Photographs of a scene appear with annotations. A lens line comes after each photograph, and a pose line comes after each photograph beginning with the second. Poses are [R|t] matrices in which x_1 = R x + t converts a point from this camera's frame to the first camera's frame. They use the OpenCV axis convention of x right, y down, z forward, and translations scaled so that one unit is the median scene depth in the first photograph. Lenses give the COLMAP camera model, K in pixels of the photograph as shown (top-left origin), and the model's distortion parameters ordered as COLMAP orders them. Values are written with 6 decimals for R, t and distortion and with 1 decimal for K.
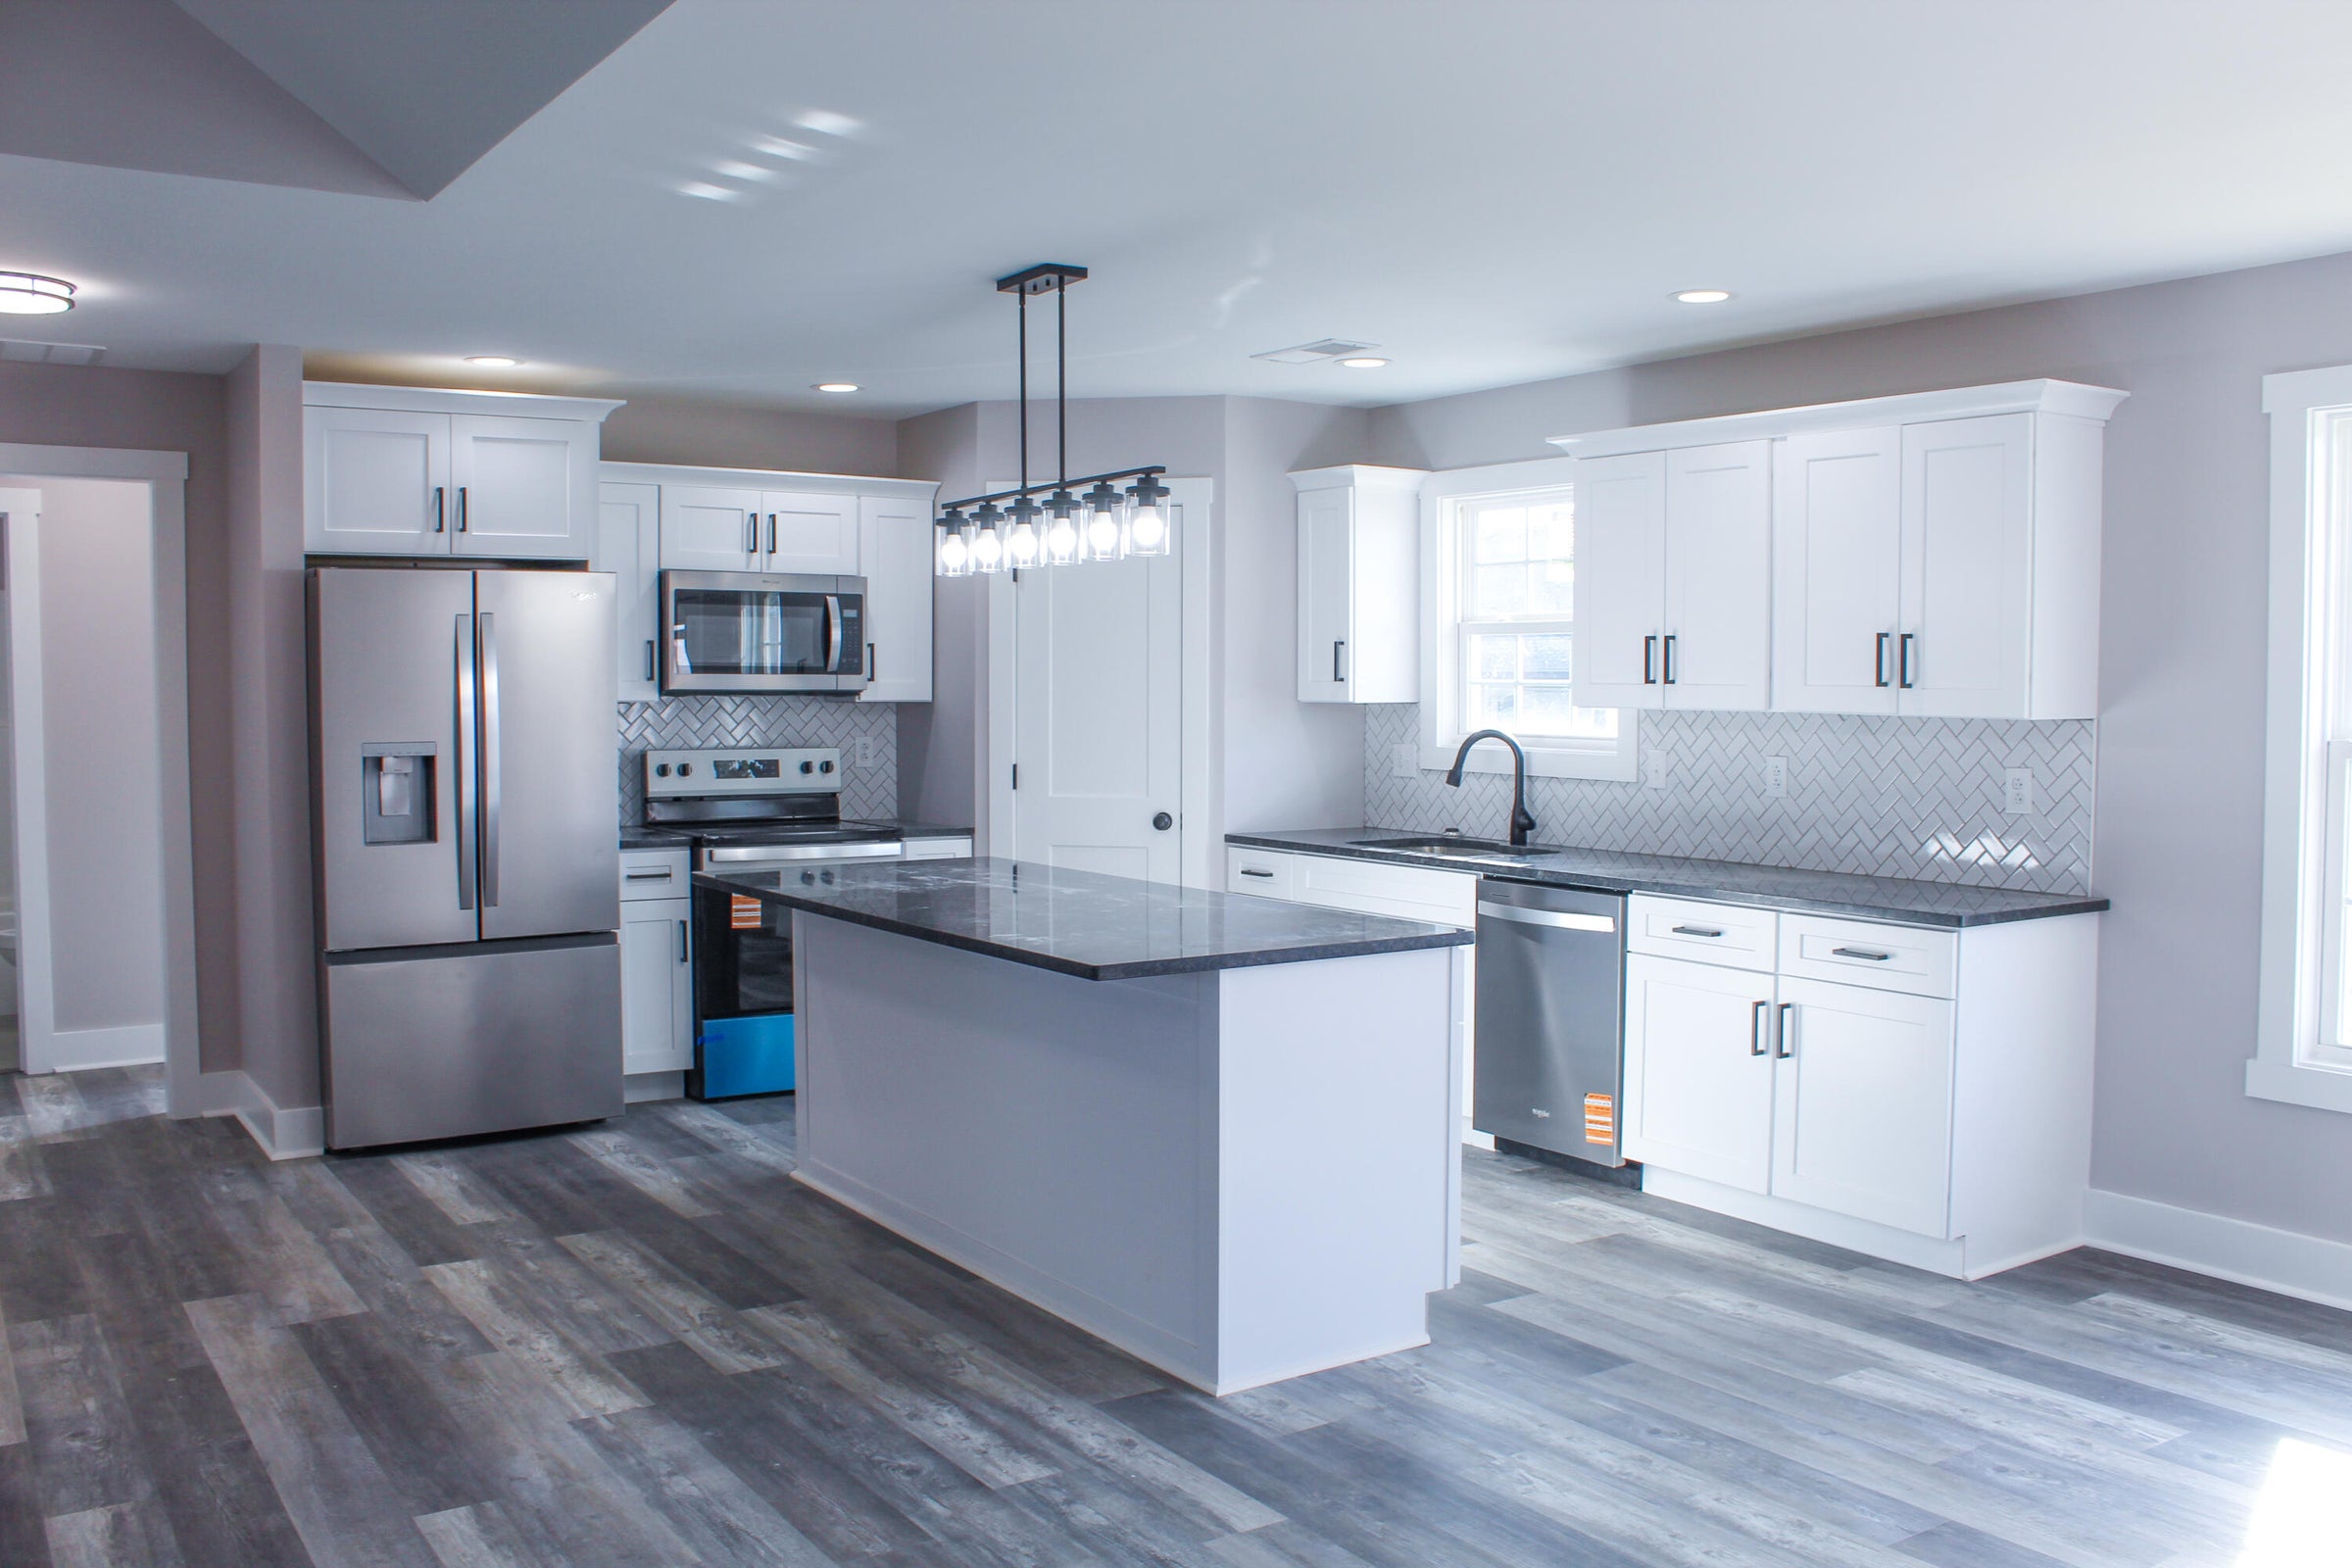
lens RADIAL K [[2015.8, 0, 1171.1], [0, 2015.8, 786.1], [0, 0, 1]] dist [-0.168830, 0.164655]
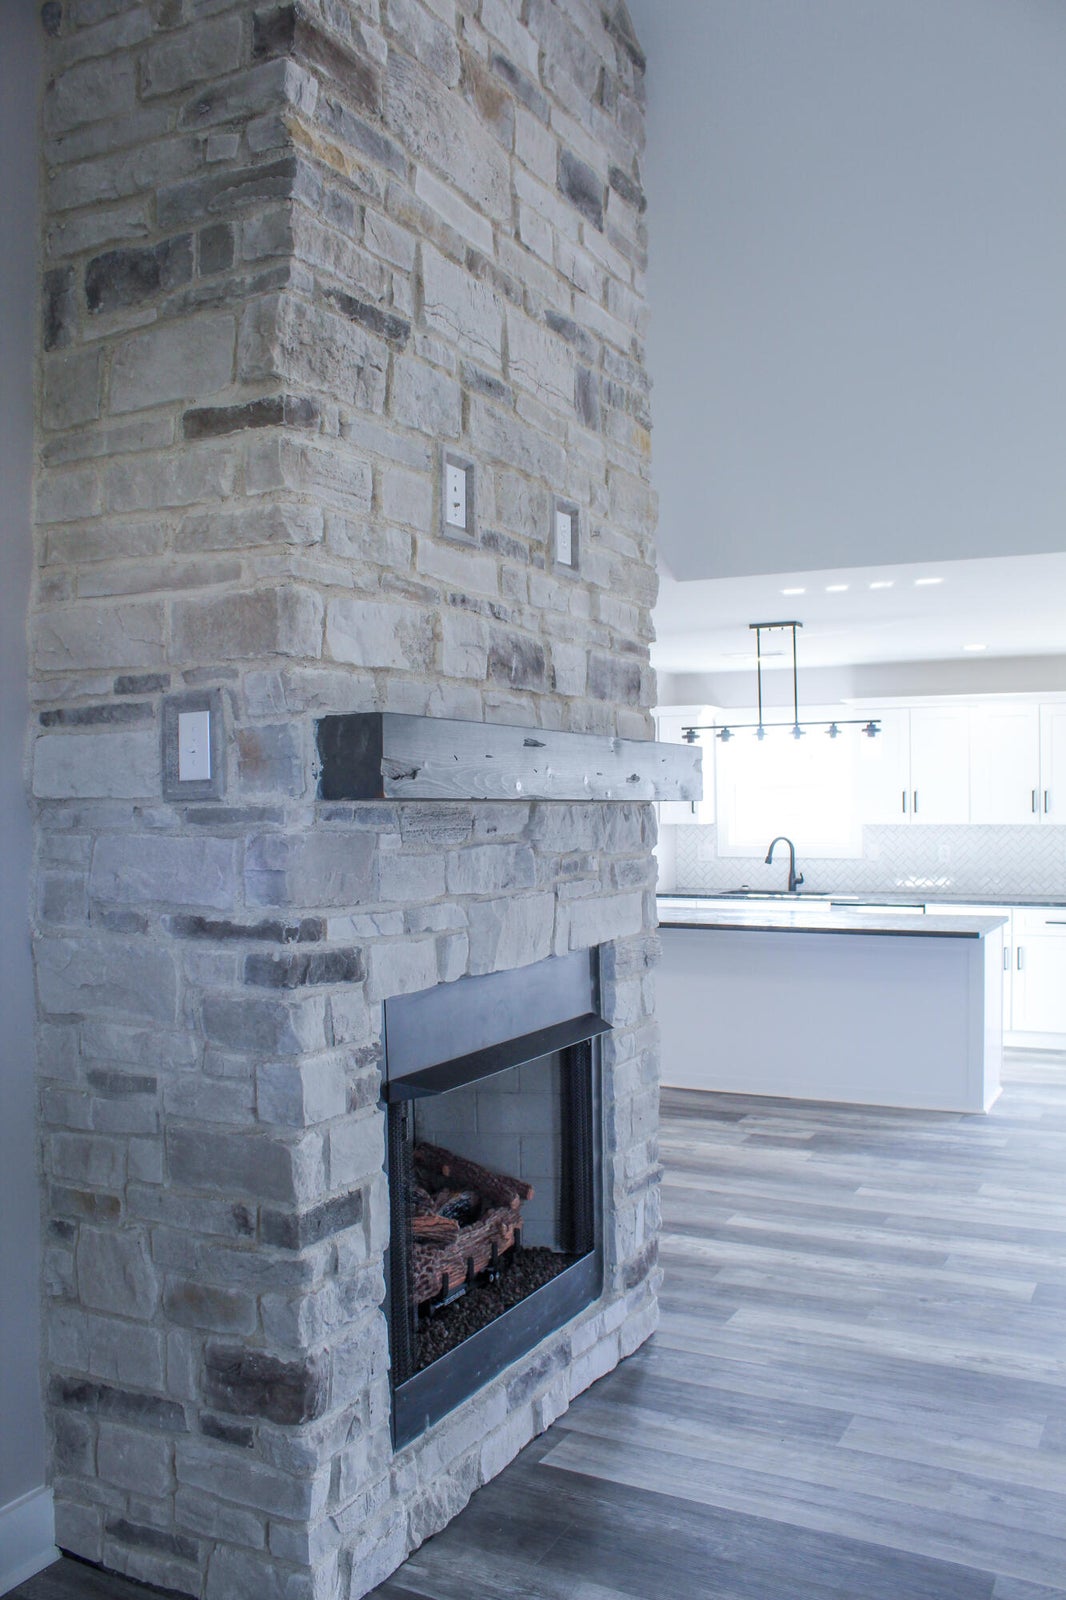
lens RADIAL K [[1332.1, 0, 526.8], [0, 1332.1, 802.2], [0, 0, 1]] dist [-0.172855, 0.153773]
pose [[0.881902, -0.003591, 0.471419, -0.767654], [0.030452, 0.998317, -0.049364, -0.003635], [-0.470448, 0.057890, 0.880527, -0.082899]]
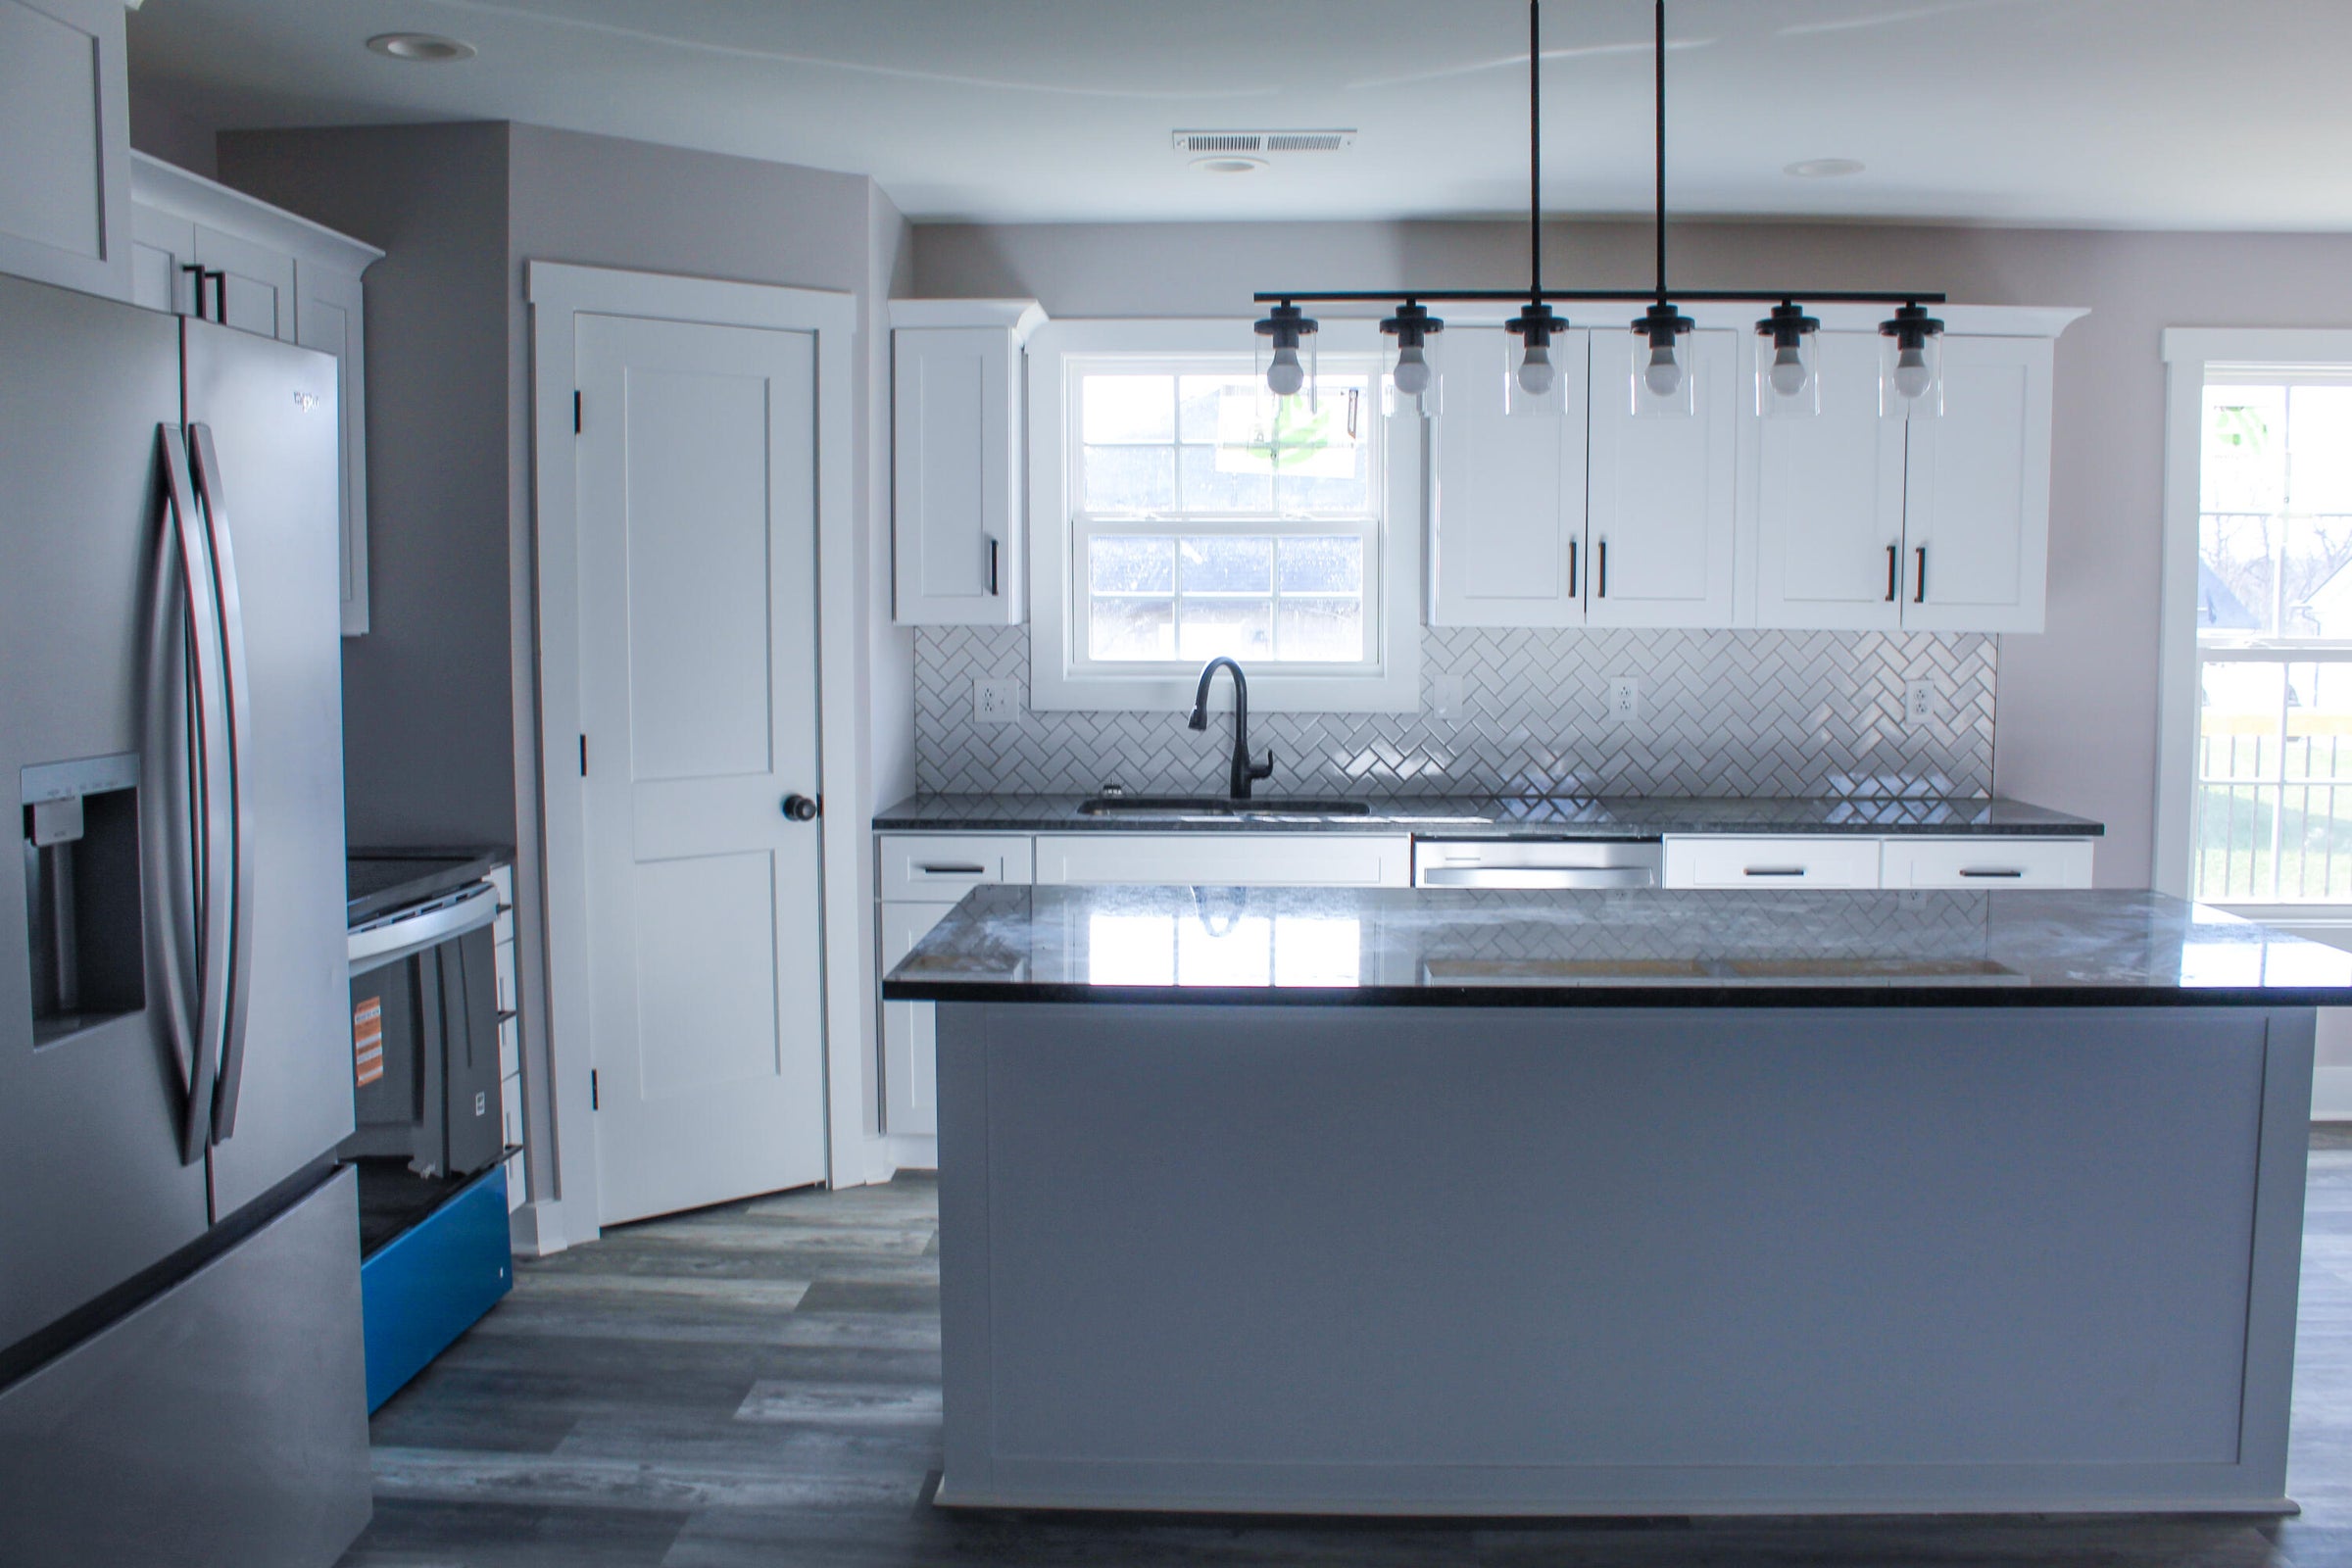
lens RADIAL K [[2039.6, 0, 1176.0], [0, 2039.6, 784.0], [0, 0, 1]] dist [-0.175811, 0.171092]
pose [[0.587688, -0.075418, 0.805565, -0.539330], [0.044236, 0.997152, 0.061082, -0.029720], [-0.807878, -0.000262, 0.589350, 0.583763]]
